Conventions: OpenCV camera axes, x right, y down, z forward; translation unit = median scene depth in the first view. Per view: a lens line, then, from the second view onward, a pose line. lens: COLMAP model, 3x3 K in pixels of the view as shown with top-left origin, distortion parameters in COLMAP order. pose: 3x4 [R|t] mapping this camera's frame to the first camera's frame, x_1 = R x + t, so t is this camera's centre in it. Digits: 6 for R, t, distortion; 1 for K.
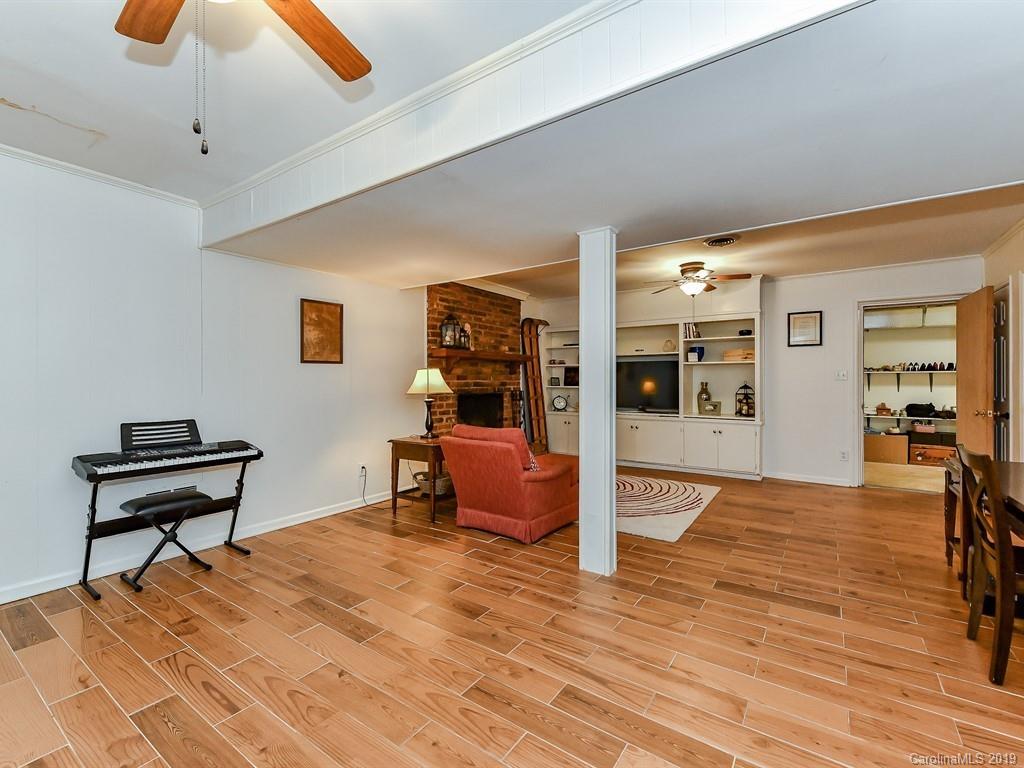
lens RADIAL K [[459.0, 0, 506.0], [0, 459.0, 384.2], [0, 0, 1]] dist [0.014664, -0.003904]
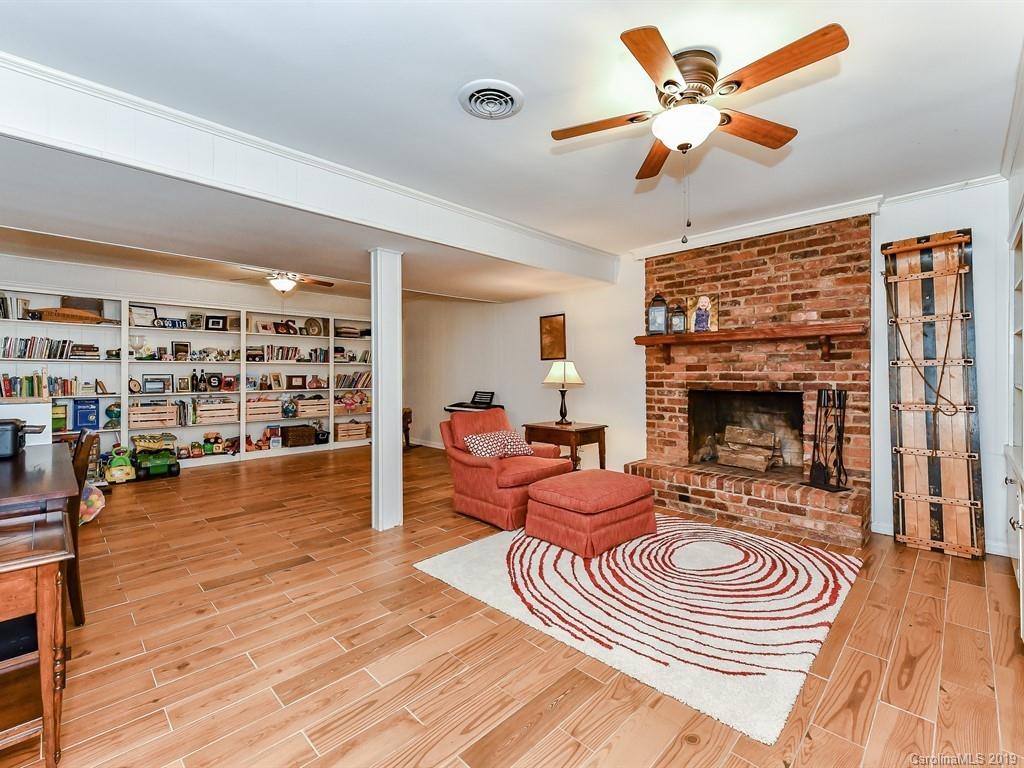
lens RADIAL K [[459.0, 0, 514.2], [0, 459.0, 368.5], [0, 0, 1]] dist [0.014664, -0.003904]
pose [[-0.173679, -0.010072, -0.984751, 0.758660], [-0.006588, 0.999937, -0.009066, -0.004241], [0.984780, 0.004913, -0.173734, 0.868269]]
